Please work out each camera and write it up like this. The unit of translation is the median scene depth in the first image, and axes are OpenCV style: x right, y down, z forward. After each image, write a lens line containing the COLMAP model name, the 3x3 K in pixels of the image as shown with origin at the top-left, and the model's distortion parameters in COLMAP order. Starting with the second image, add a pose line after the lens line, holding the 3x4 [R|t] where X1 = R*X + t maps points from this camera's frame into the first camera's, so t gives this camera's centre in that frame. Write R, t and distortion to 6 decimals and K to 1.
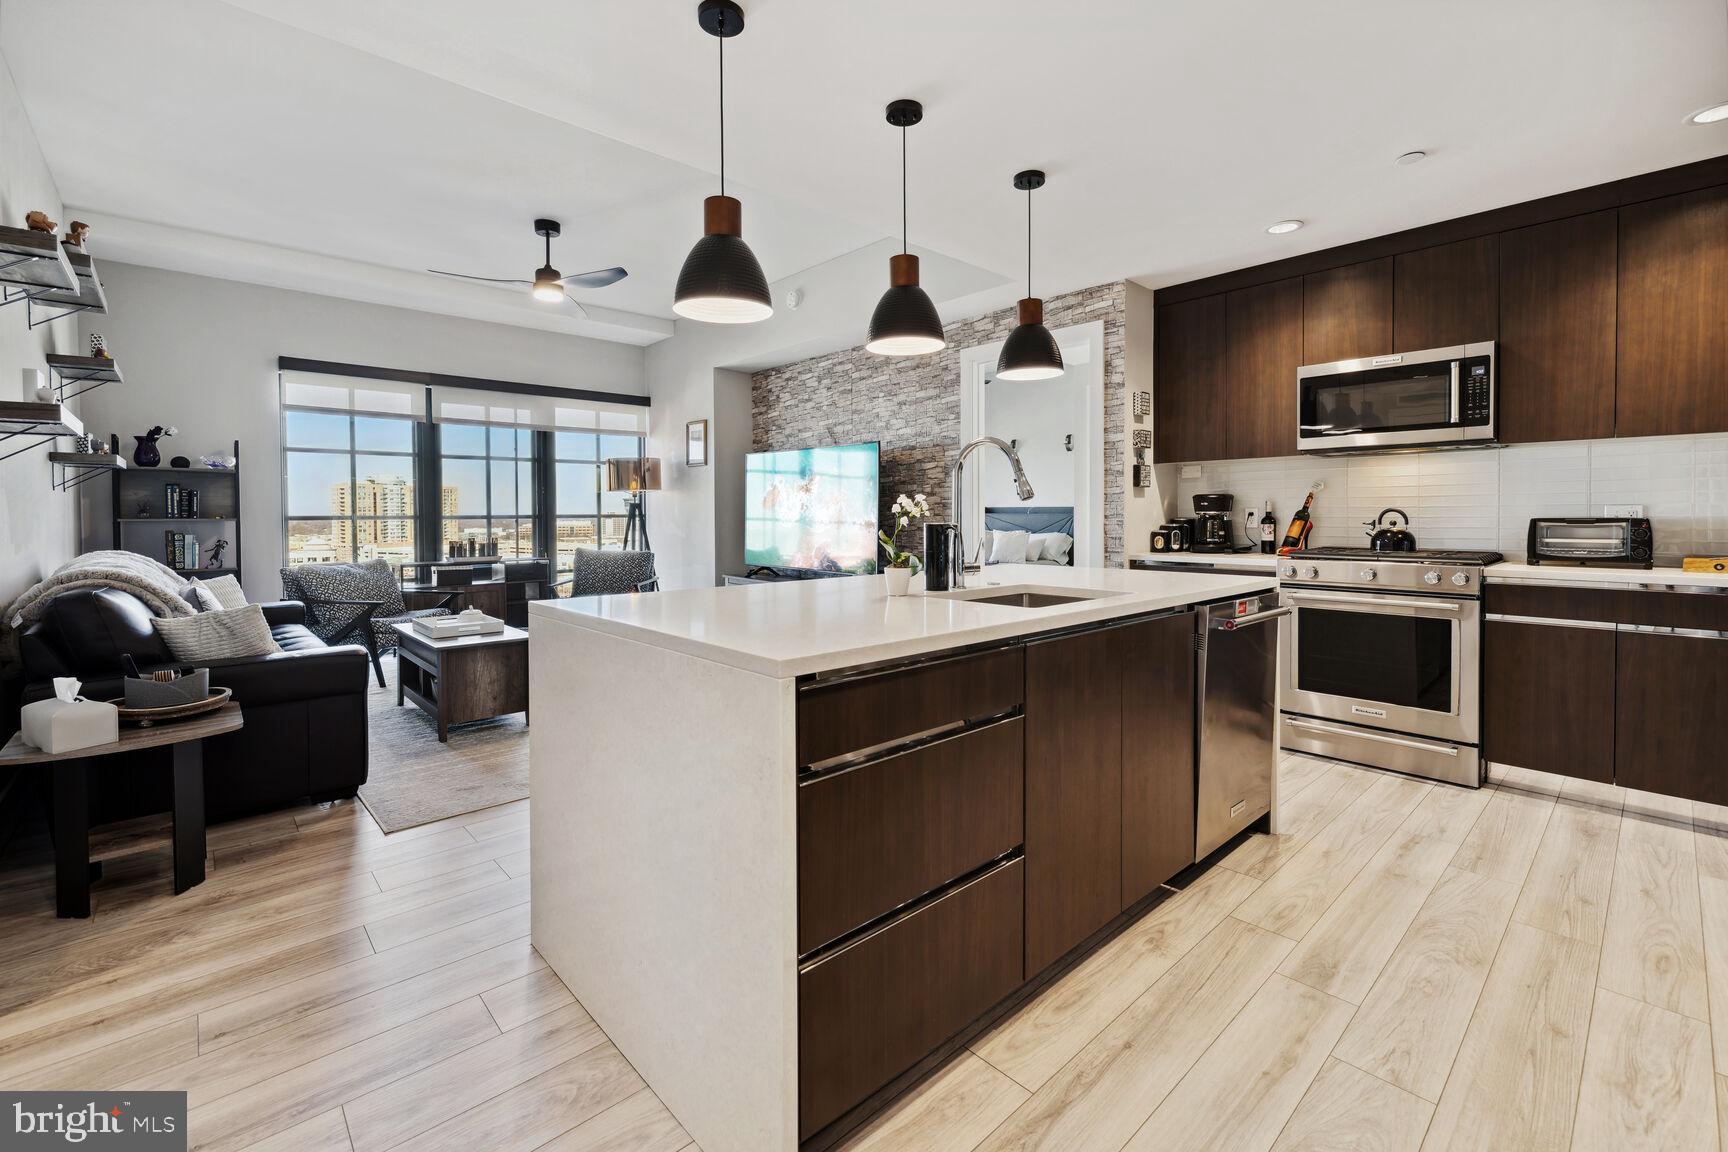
lens RADIAL K [[739.1, 0, 862.0], [0, 739.1, 531.9], [0, 0, 1]] dist [0.000504, -0.000469]
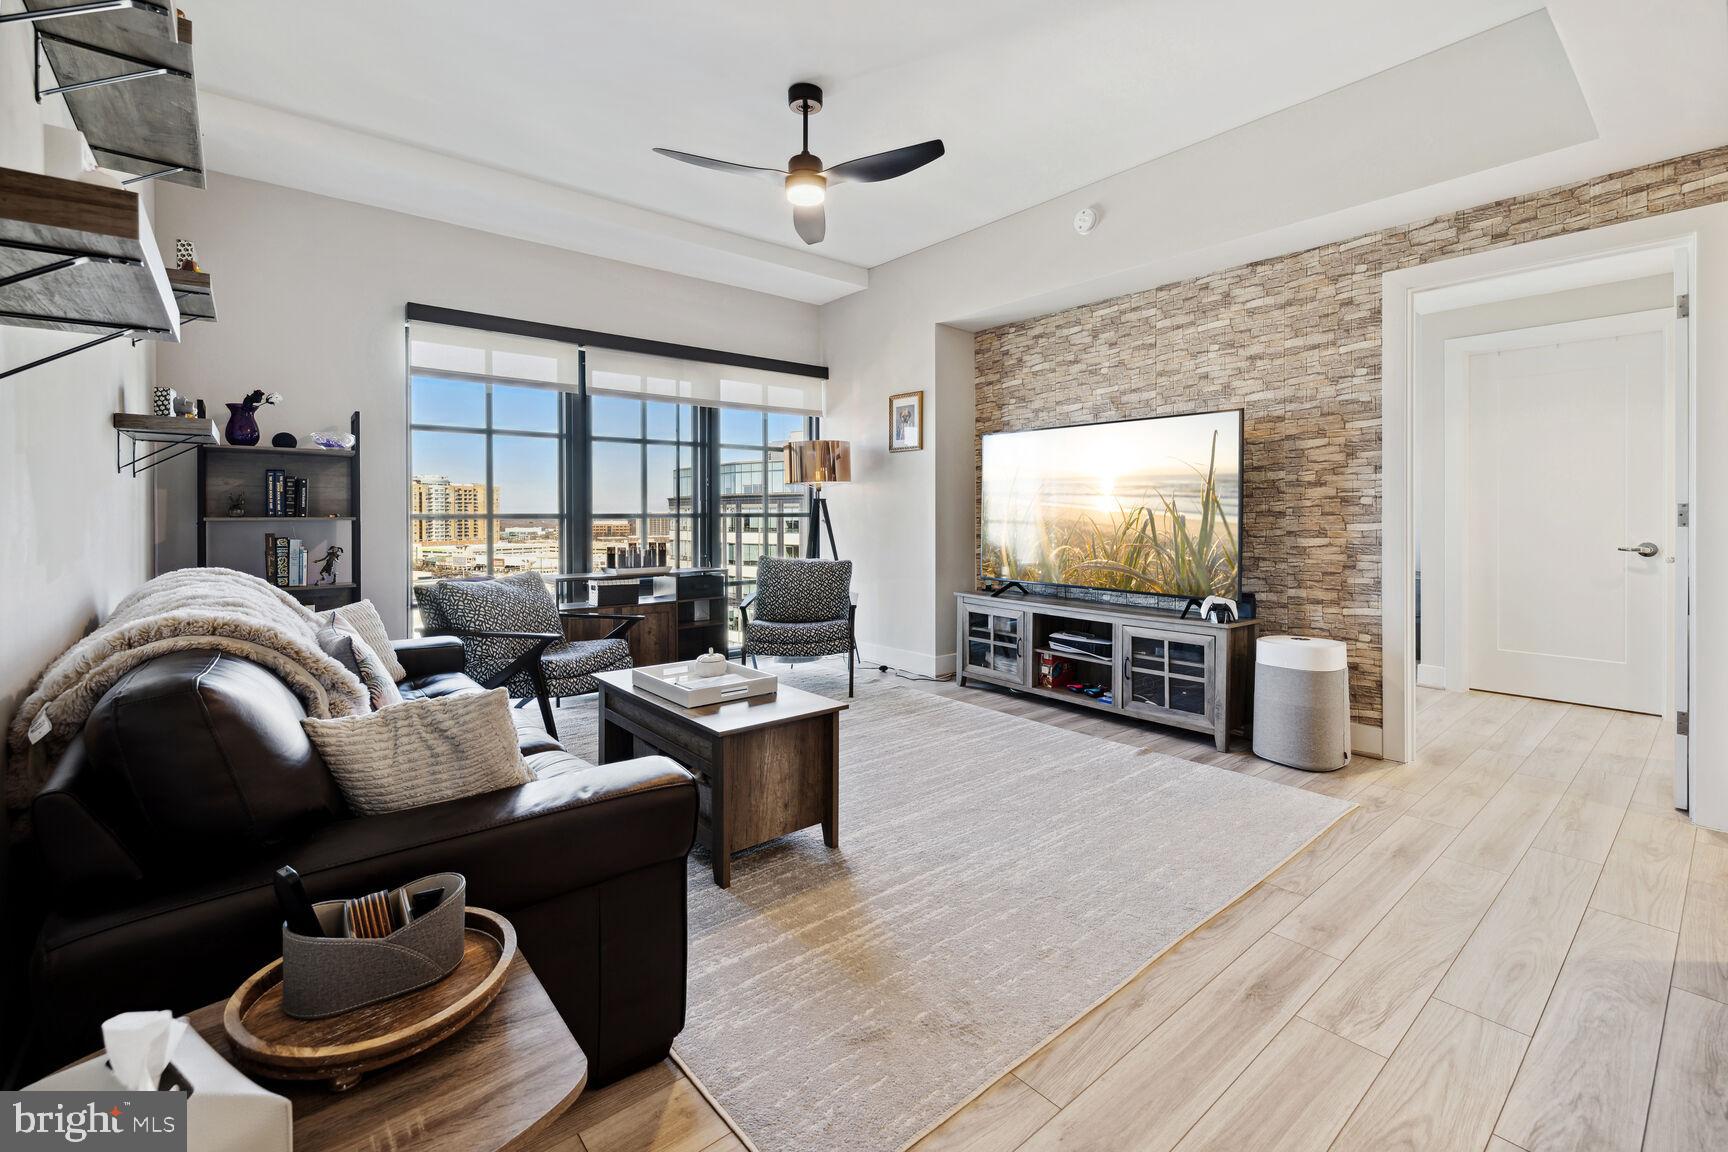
lens RADIAL K [[746.0, 0, 862.8], [0, 746.0, 520.6], [0, 0, 1]] dist [-0.000756, 0.000190]
pose [[0.998922, 0.002142, -0.046367, -0.301080], [-0.002867, 0.999875, -0.015578, -0.004574], [0.046327, 0.015694, 0.998803, 0.276232]]
